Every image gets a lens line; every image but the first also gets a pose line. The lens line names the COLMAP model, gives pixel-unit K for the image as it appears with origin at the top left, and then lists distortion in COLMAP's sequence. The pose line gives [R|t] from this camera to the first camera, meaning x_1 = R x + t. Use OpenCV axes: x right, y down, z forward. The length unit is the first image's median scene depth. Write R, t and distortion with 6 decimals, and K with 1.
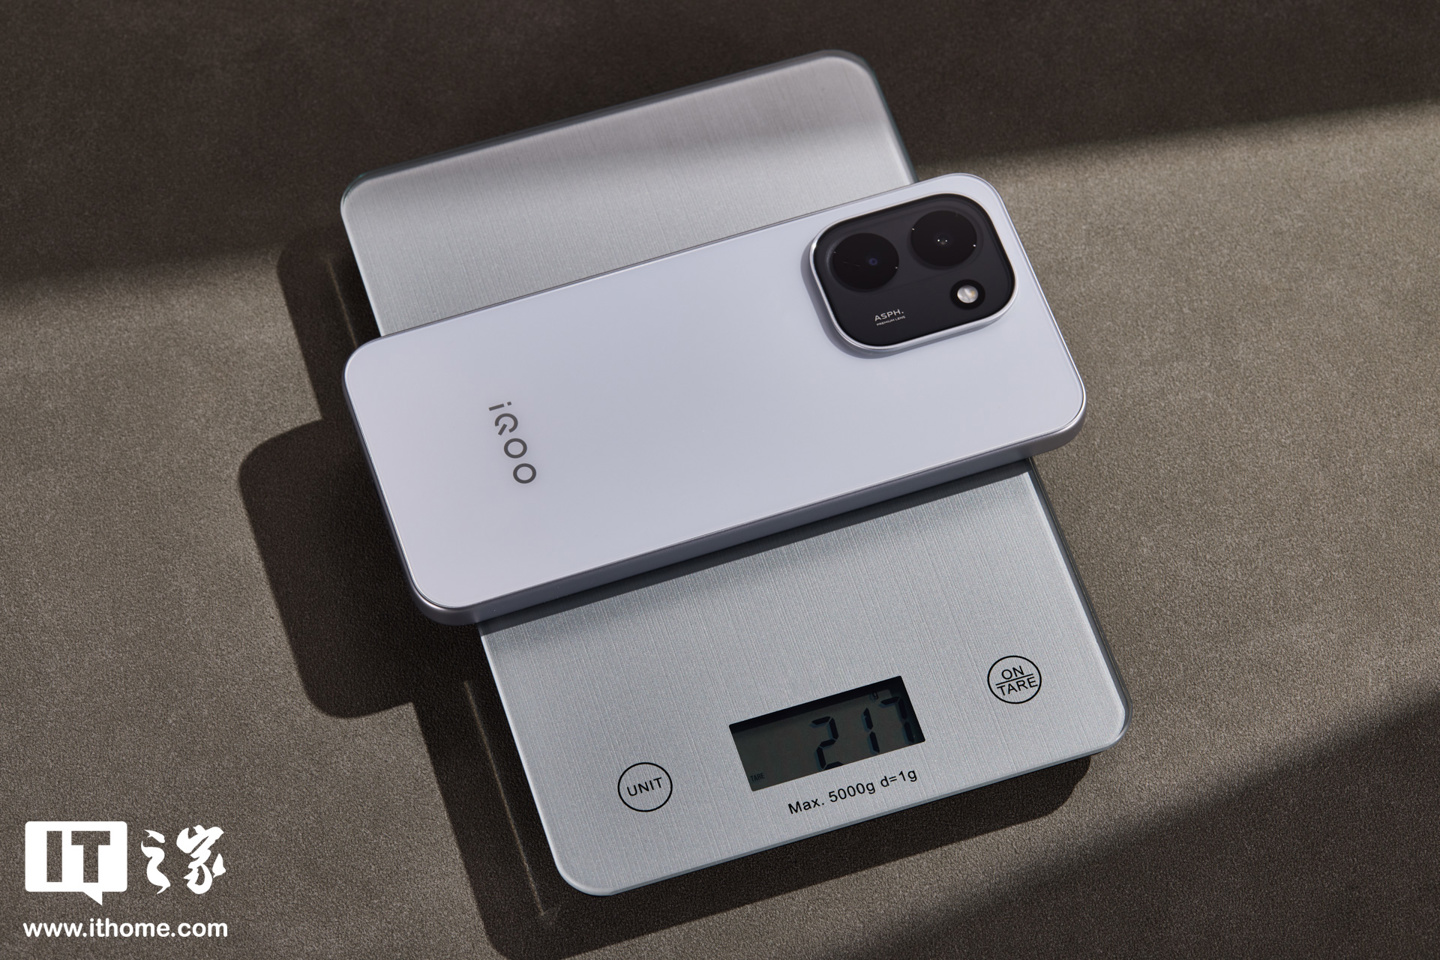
lens RADIAL K [[6363.7, 0, 662.1], [0, 6363.7, 479.8], [0, 0, 1]] dist [-0.115491, 5.659528]
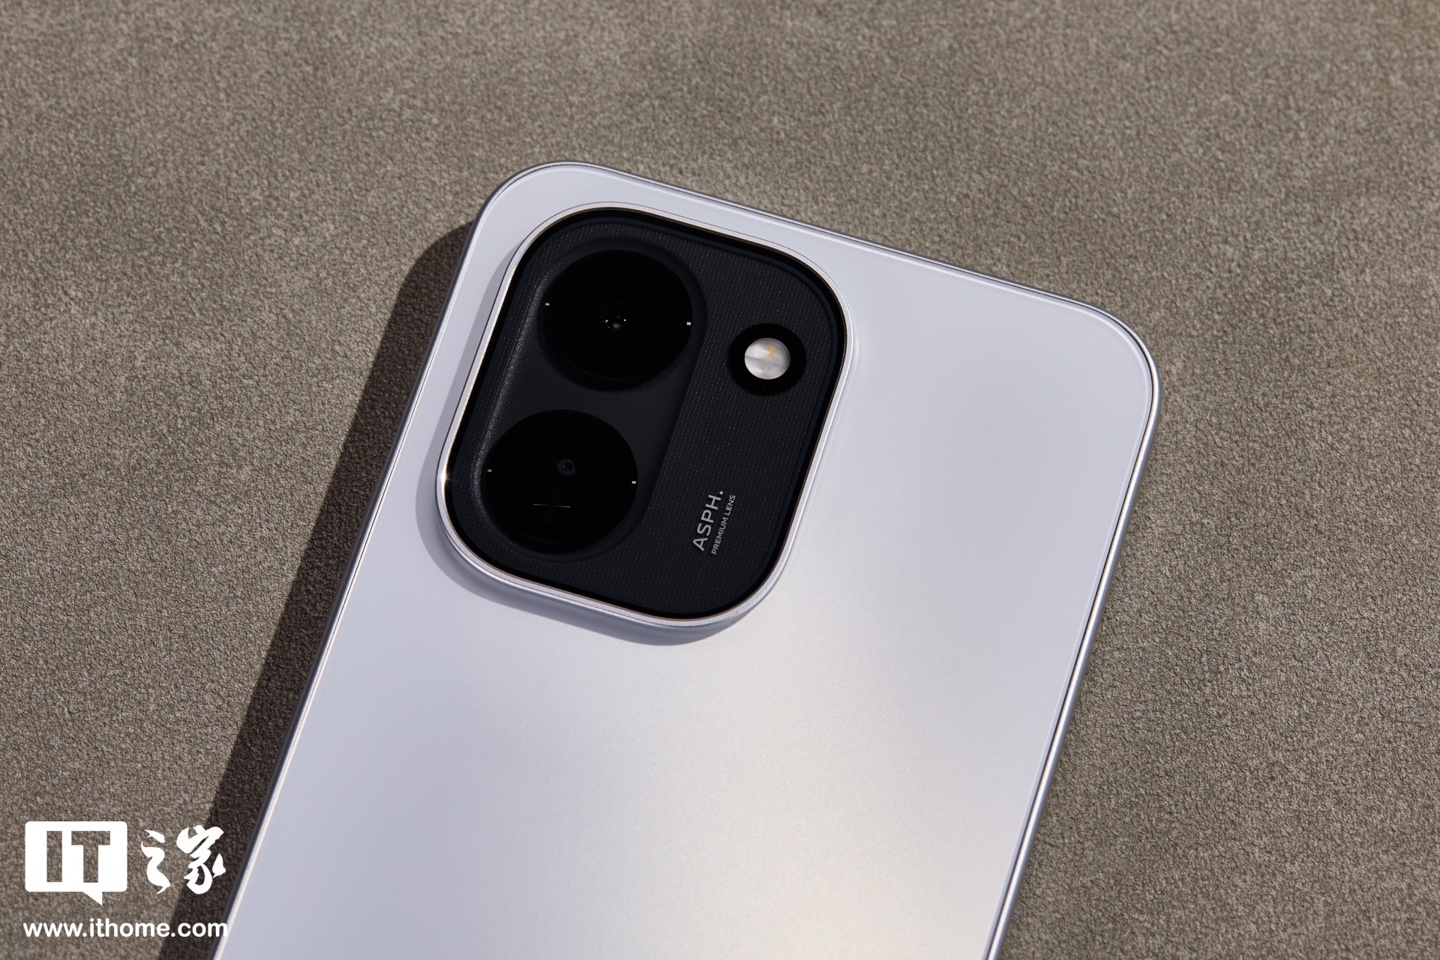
lens RADIAL K [[6363.7, 0, 662.1], [0, 6363.7, 479.8], [0, 0, 1]] dist [-0.115491, 5.659528]
pose [[0.997140, 0.074904, -0.010101, 0.036864], [-0.073115, 0.989807, 0.122214, -0.050677], [0.019152, -0.121126, 0.992452, 0.546699]]
